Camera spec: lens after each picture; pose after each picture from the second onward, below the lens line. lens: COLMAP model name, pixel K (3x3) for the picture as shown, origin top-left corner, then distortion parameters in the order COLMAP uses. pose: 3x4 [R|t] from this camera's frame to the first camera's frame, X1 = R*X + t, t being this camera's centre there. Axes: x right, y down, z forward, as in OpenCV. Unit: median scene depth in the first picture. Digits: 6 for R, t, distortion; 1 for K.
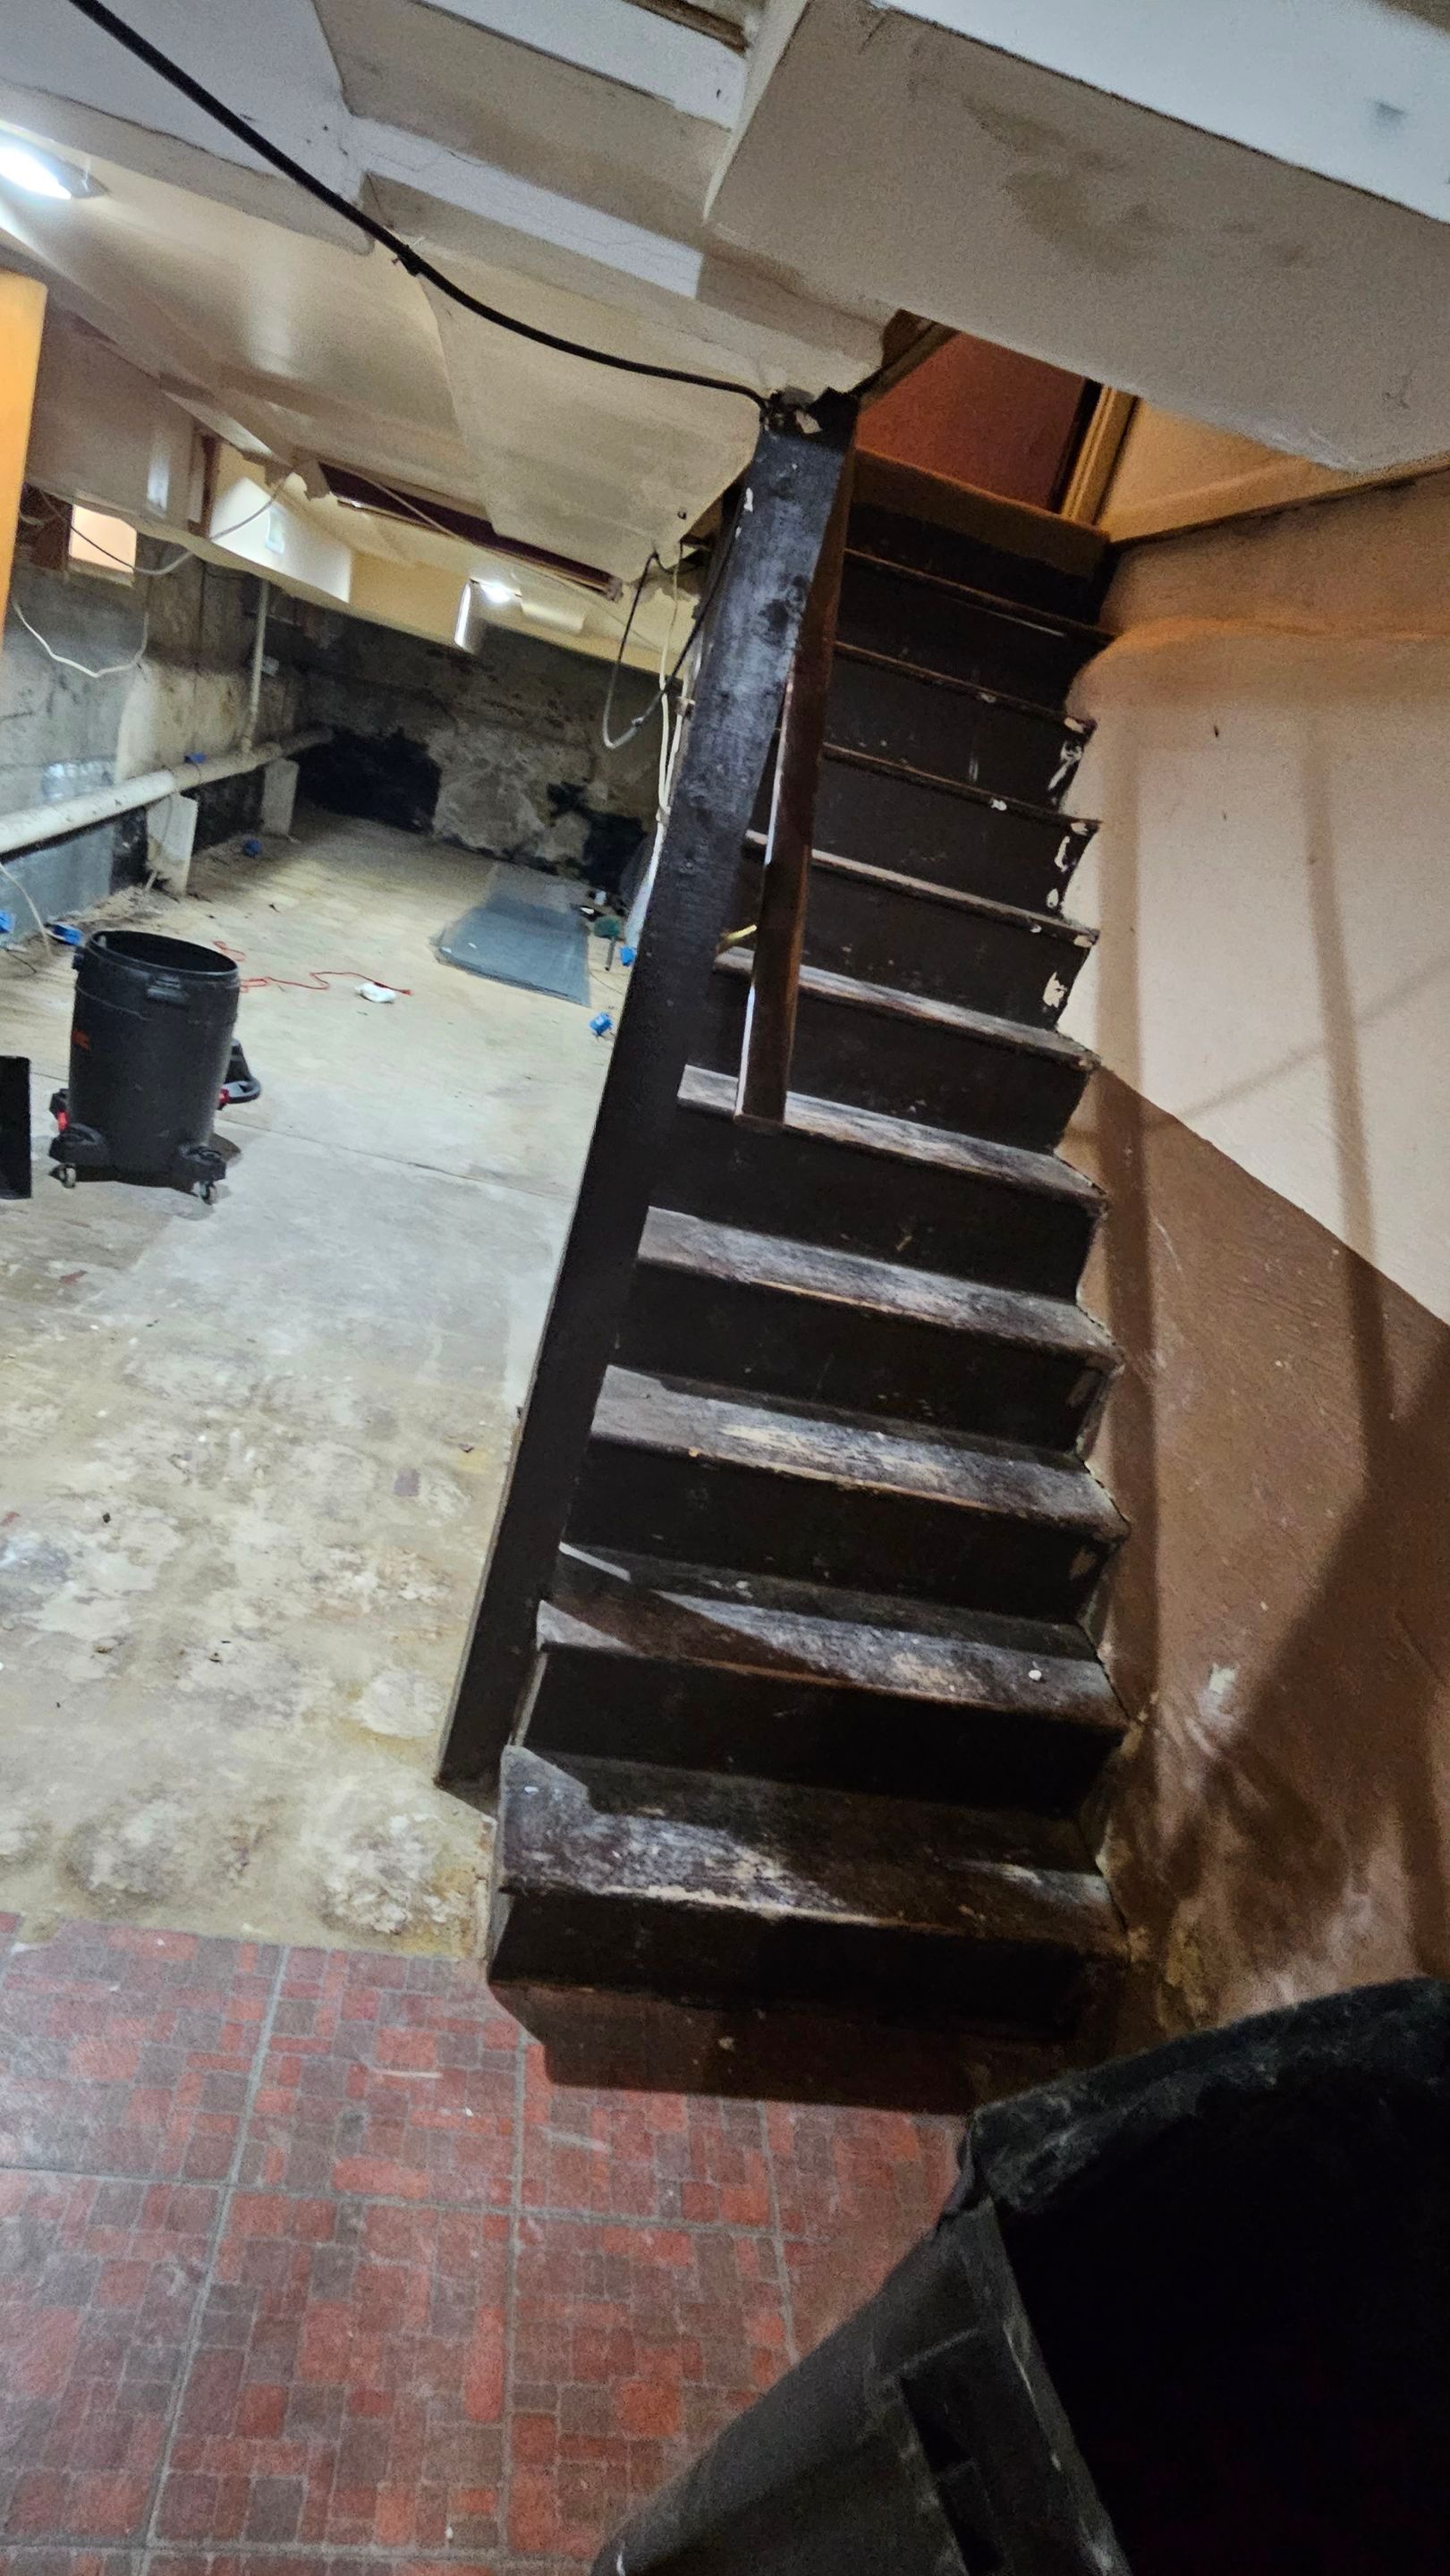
lens RADIAL K [[1374.9, 0, 742.6], [0, 1374.9, 1275.3], [0, 0, 1]] dist [0.000828, 0.000142]
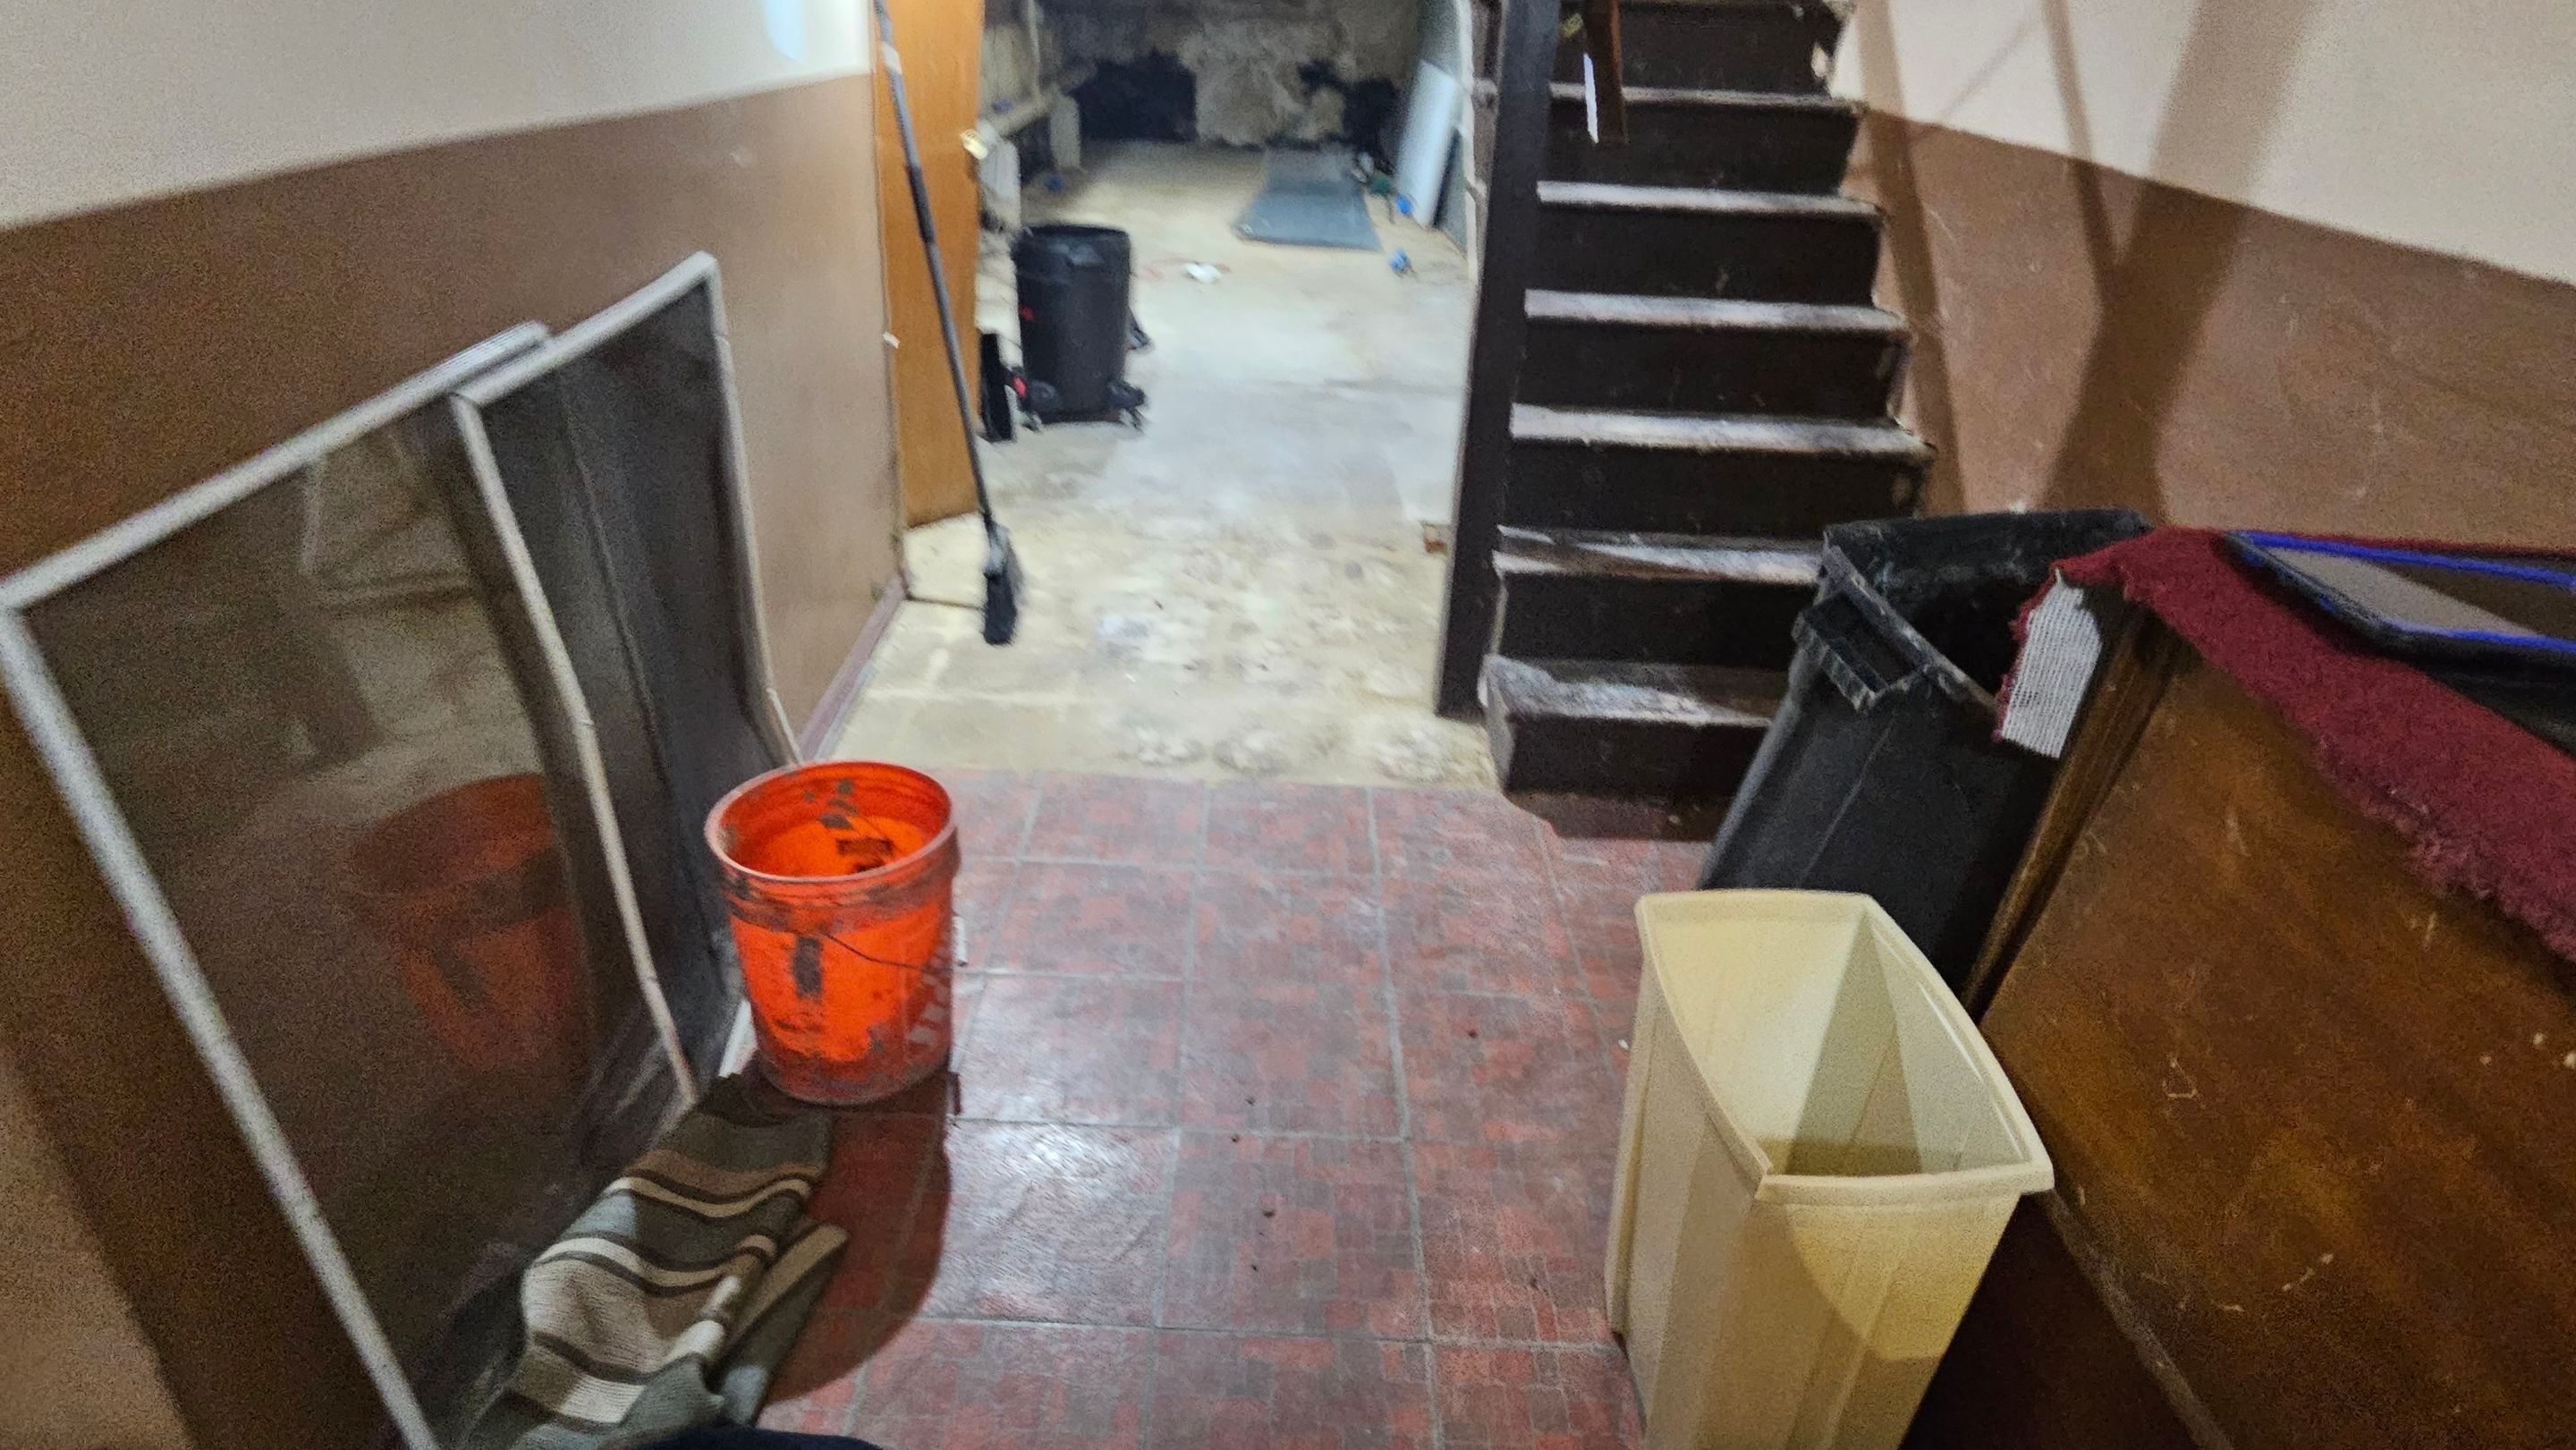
lens RADIAL K [[1397.7, 0, 1266.2], [0, 1397.7, 720.2], [0, 0, 1]] dist [-0.002736, -0.000523]
pose [[0.965601, -0.150249, -0.212227, -0.066009], [0.169572, 0.982592, 0.075887, 0.180342], [0.197131, -0.109265, 0.974269, -0.331450]]
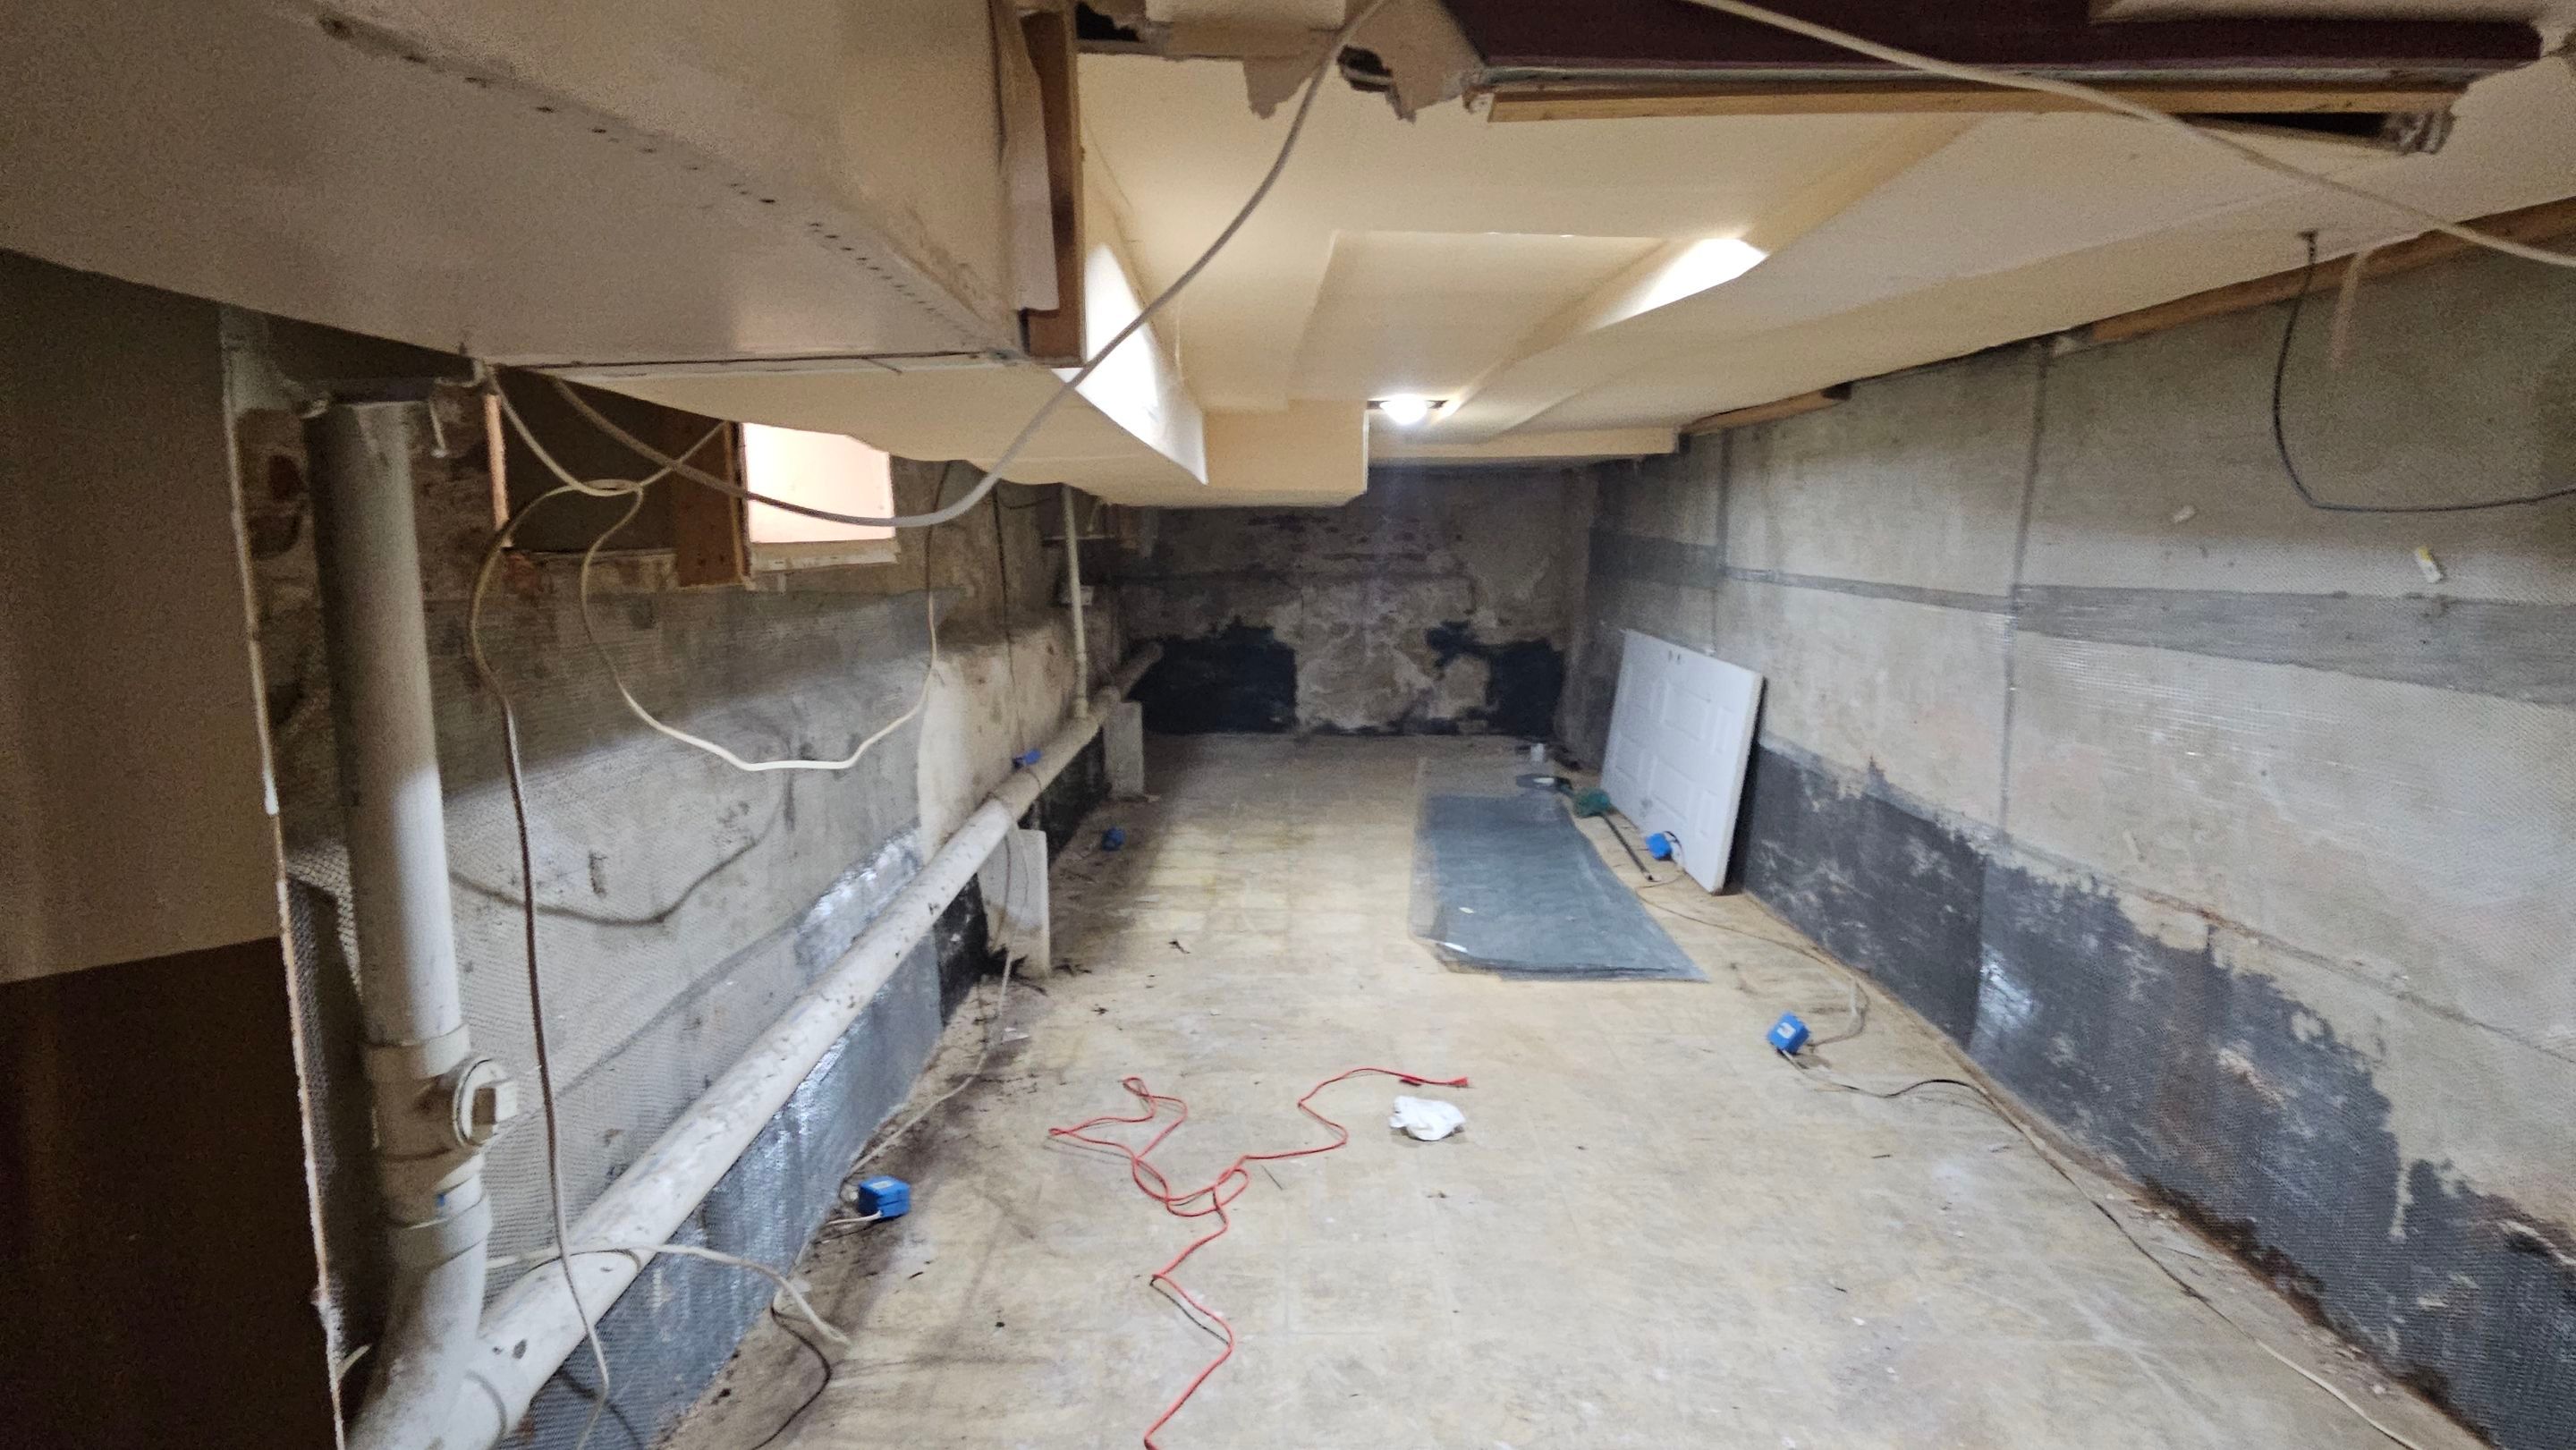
lens RADIAL K [[1357.9, 0, 1282.3], [0, 1357.9, 725.1], [0, 0, 1]] dist [0.000955, -0.000624]
pose [[0.951439, -0.261881, -0.161812, -0.455945], [0.216503, 0.942921, -0.253034, -0.535970], [0.218841, 0.205714, 0.953830, 1.062131]]
